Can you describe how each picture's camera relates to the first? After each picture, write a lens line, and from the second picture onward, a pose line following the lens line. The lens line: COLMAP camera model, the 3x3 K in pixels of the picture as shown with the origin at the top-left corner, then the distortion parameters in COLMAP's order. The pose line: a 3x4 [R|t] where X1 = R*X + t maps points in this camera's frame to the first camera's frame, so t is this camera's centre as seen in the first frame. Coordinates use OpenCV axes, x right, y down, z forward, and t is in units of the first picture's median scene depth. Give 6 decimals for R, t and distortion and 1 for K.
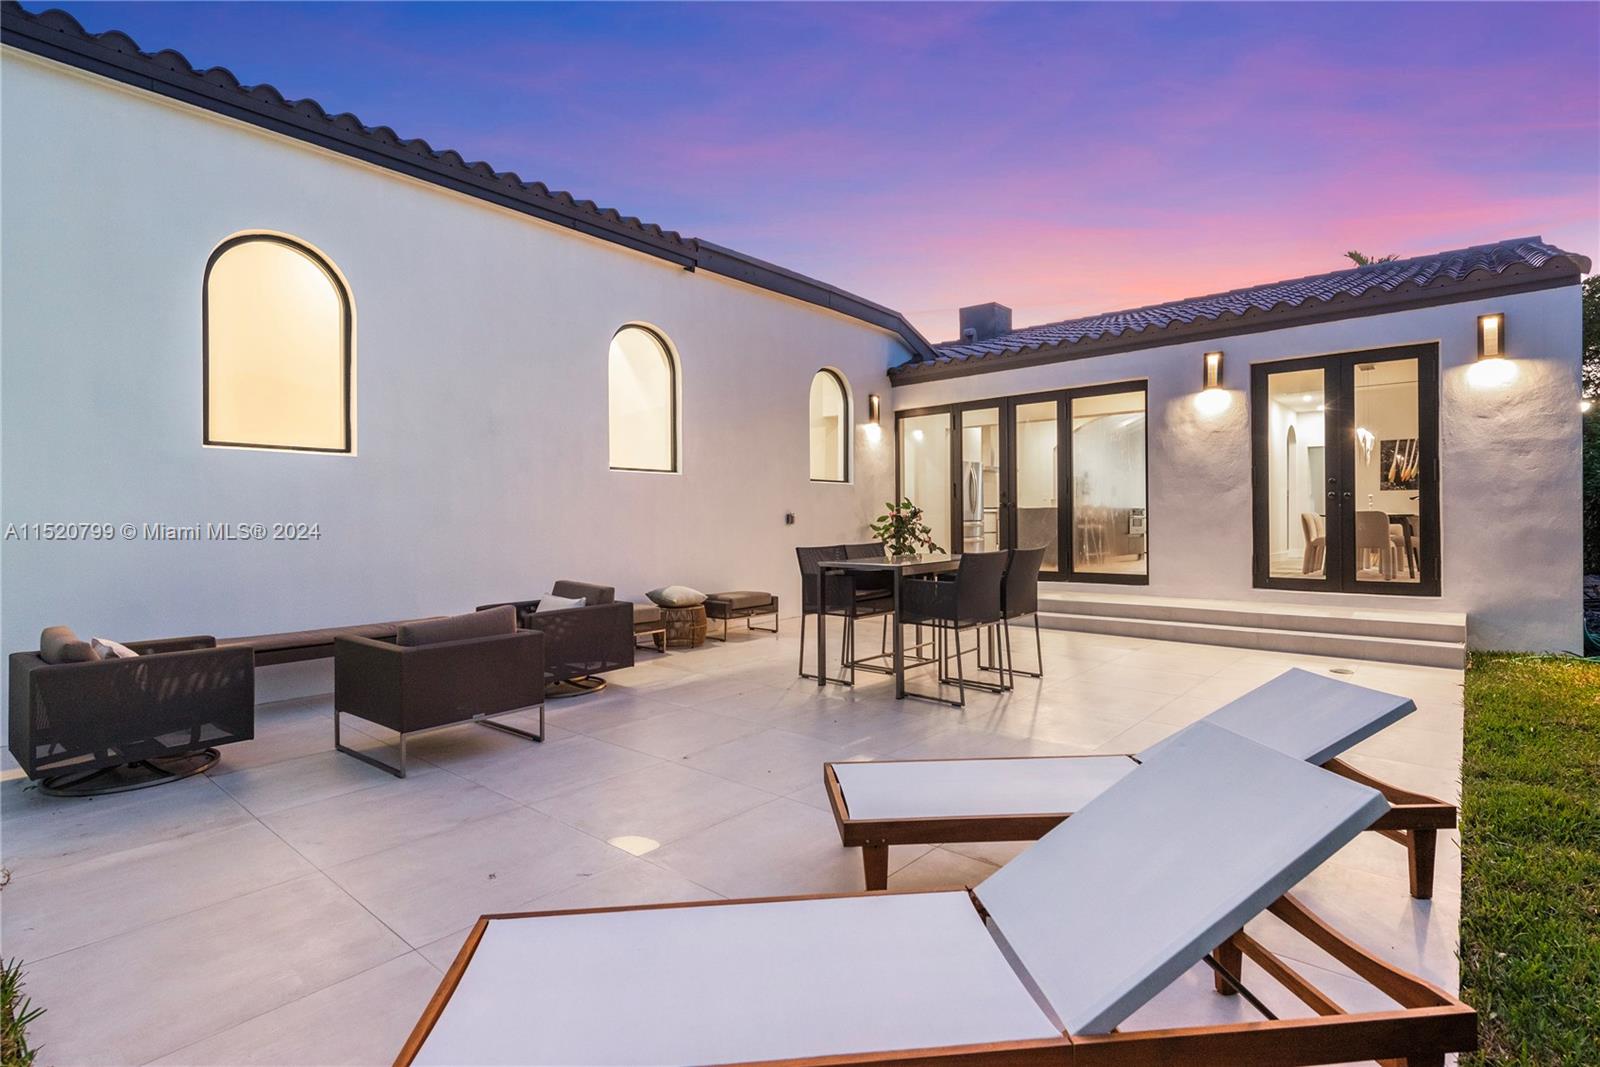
lens RADIAL K [[792.4, 0, 770.7], [0, 792.4, 522.8], [0, 0, 1]] dist [0.018683, -0.005627]
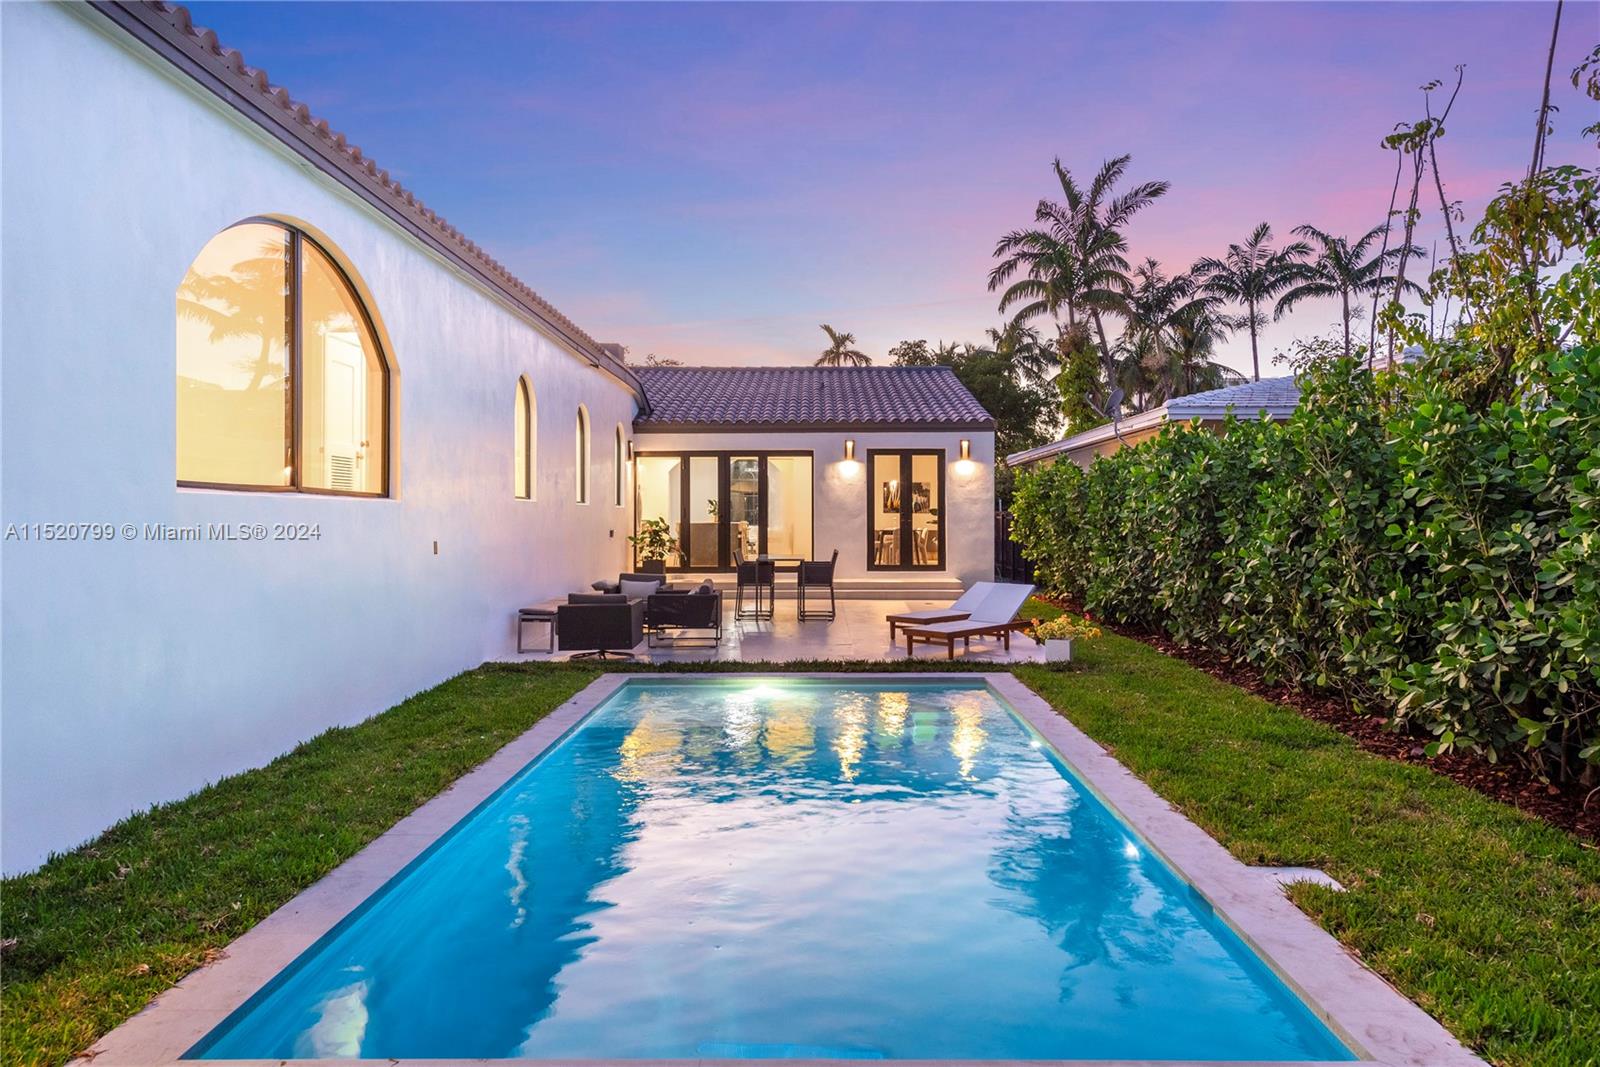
lens RADIAL K [[1023.5, 0, 804.3], [0, 1023.5, 521.3], [0, 0, 1]] dist [-0.007491, -0.003580]
pose [[0.761171, 0.003289, 0.648543, -1.022513], [-0.001296, 0.999993, -0.003551, -0.024005], [-0.648550, 0.001862, 0.761169, -0.686692]]
